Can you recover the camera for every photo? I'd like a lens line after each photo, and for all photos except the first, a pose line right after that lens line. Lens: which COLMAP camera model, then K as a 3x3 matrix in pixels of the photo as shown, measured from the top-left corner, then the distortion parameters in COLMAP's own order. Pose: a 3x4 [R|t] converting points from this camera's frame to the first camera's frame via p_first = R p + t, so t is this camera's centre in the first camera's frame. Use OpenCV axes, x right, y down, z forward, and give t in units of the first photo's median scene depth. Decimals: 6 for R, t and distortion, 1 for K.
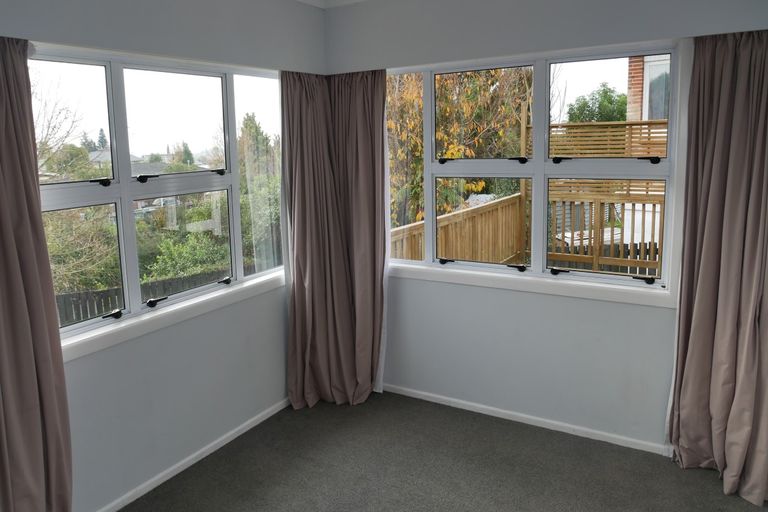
lens RADIAL K [[565.5, 0, 386.9], [0, 565.5, 240.3], [0, 0, 1]] dist [-0.006808, -0.003360]
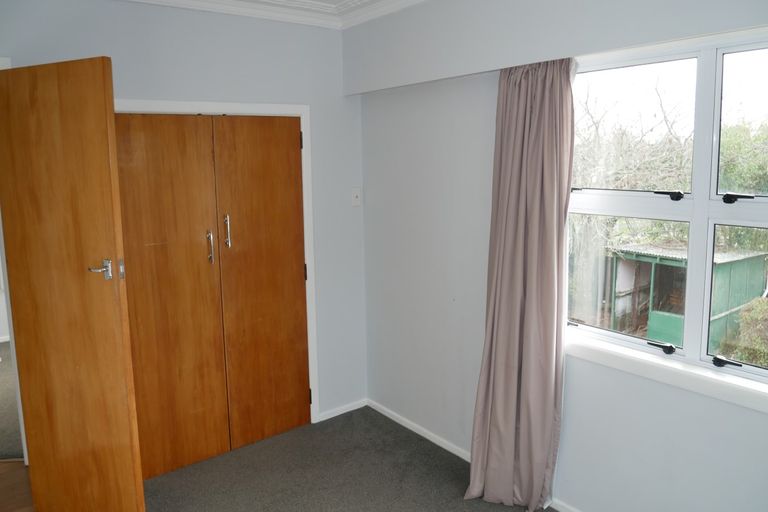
lens RADIAL K [[565.5, 0, 386.9], [0, 565.5, 240.3], [0, 0, 1]] dist [-0.006808, -0.003360]
pose [[-0.340650, 0.158838, -0.926676, 0.455732], [-0.148878, 0.964078, 0.219977, -0.160205], [0.928328, 0.212897, -0.304766, 0.862540]]
